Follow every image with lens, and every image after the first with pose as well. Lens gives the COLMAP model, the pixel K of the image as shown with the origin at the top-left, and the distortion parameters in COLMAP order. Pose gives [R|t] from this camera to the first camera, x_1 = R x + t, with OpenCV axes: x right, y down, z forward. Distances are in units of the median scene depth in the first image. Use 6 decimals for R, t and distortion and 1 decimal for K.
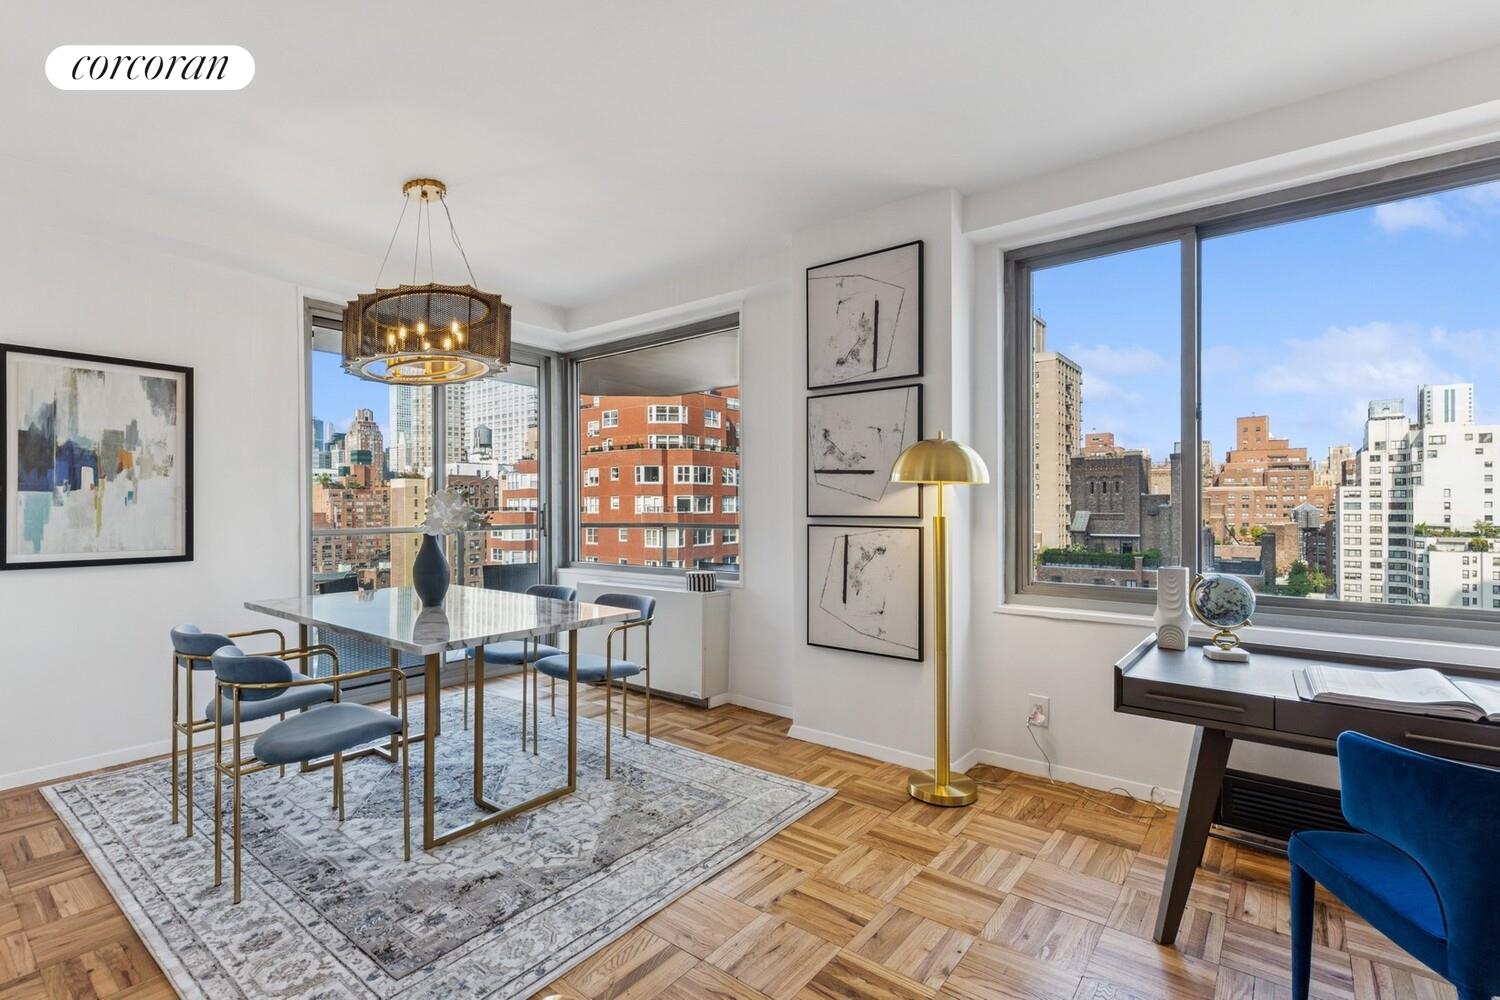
lens RADIAL K [[685.5, 0, 742.9], [0, 685.5, 508.0], [0, 0, 1]] dist [0.001490, -0.001150]
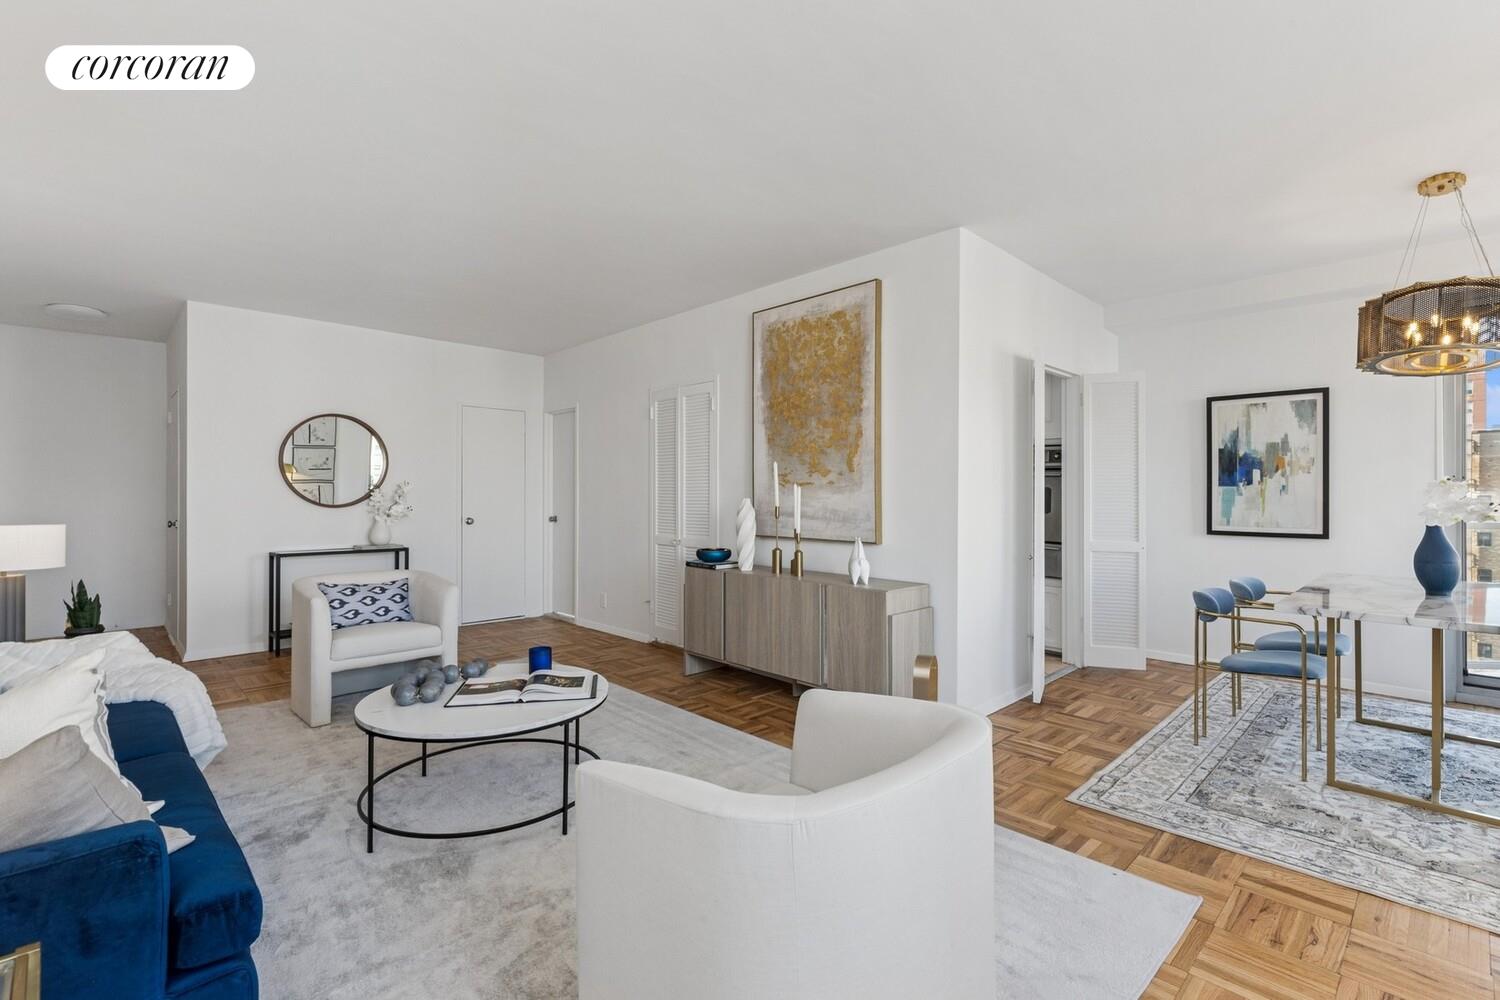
lens RADIAL K [[685.5, 0, 755.8], [0, 685.5, 494.4], [0, 0, 1]] dist [0.001490, -0.001150]
pose [[-0.142485, 0.000928, -0.989797, 0.695803], [-0.003339, 0.999993, 0.001418, -0.004242], [0.989791, 0.003507, -0.142481, 0.149506]]
